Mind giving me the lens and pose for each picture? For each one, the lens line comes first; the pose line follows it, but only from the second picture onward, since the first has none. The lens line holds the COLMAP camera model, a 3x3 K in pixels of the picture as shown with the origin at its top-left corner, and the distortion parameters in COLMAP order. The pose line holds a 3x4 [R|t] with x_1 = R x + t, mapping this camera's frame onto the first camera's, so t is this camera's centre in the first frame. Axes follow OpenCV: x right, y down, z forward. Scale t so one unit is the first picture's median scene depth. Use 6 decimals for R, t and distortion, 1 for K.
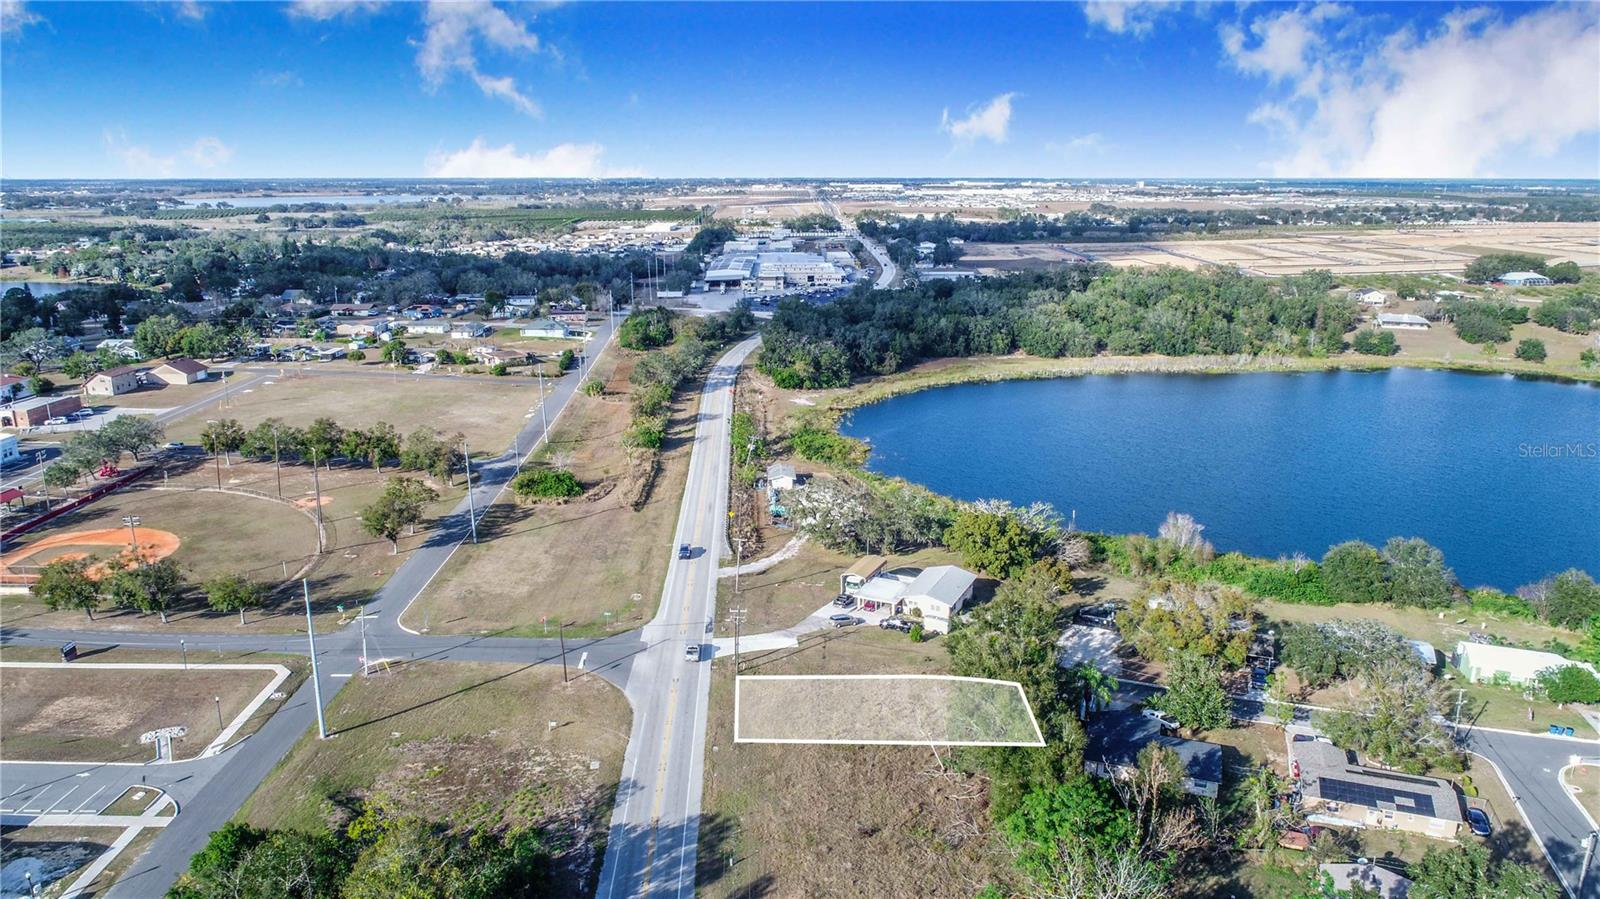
lens RADIAL K [[1071.6, 0, 800.0], [0, 1071.6, 449.5], [0, 0, 1]] dist [-0.001589, -0.004474]
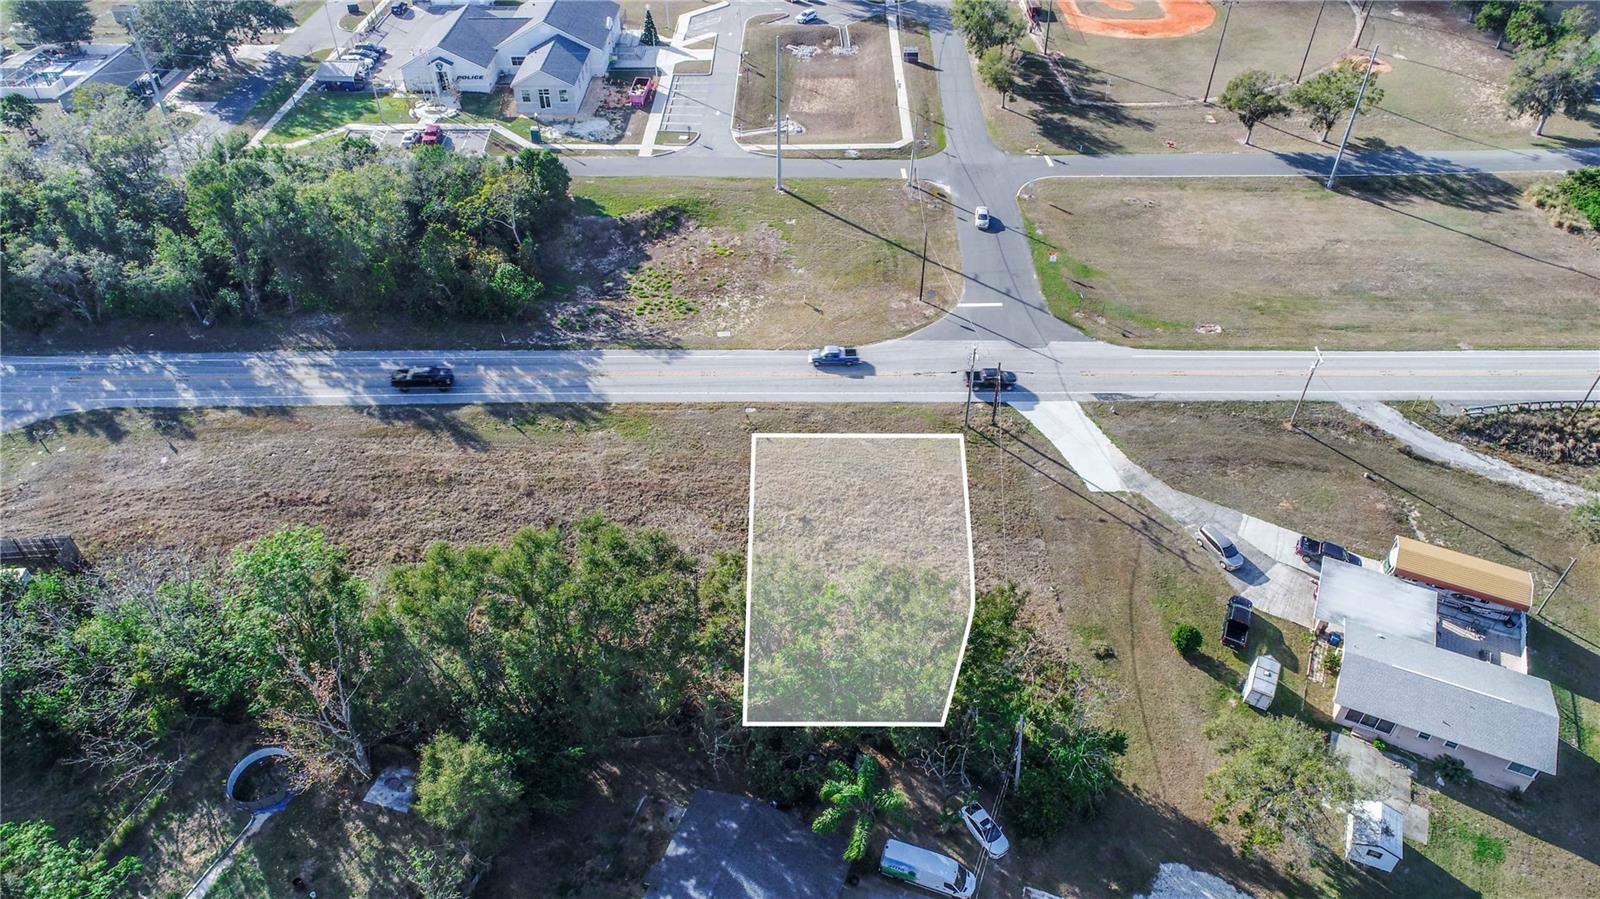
lens RADIAL K [[1071.6, 0, 800.0], [0, 1071.6, 449.5], [0, 0, 1]] dist [-0.001589, -0.004474]
pose [[-0.009883, 0.653107, -0.757201, 0.519568], [-0.241264, 0.733310, 0.635648, -0.221654], [0.970409, 0.188967, 0.150324, 0.804933]]
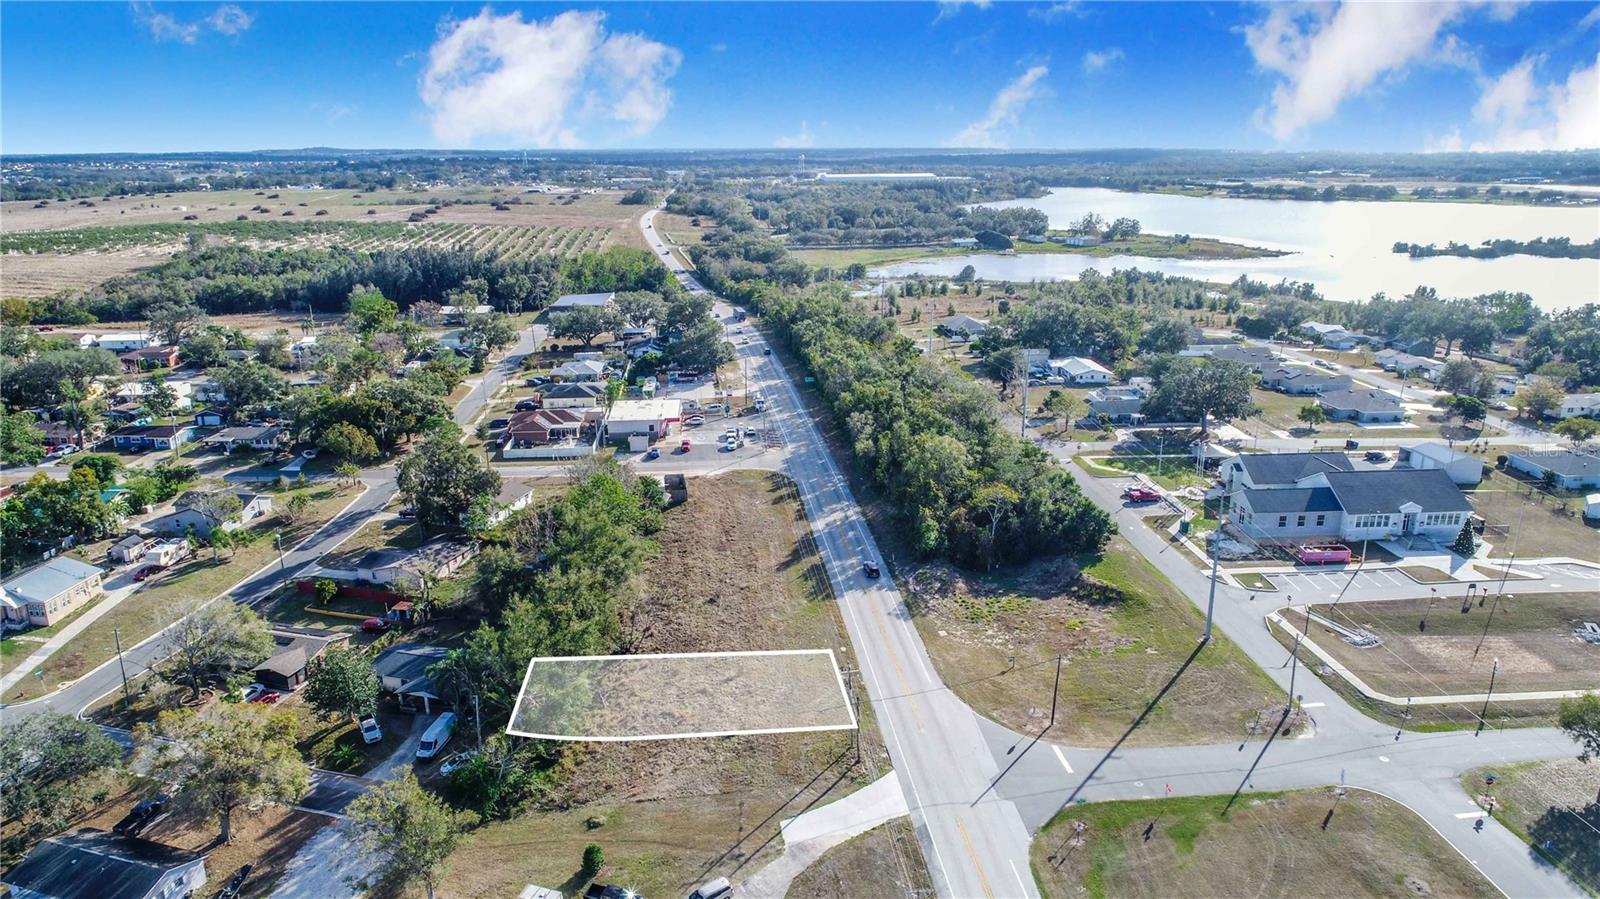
lens RADIAL K [[1071.6, 0, 800.0], [0, 1071.6, 449.5], [0, 0, 1]] dist [-0.001589, -0.004474]
pose [[-0.997739, 0.026772, -0.061641, 0.023515], [-0.007899, 0.864148, 0.503176, -0.387944], [0.066738, 0.502526, -0.861983, 1.610291]]
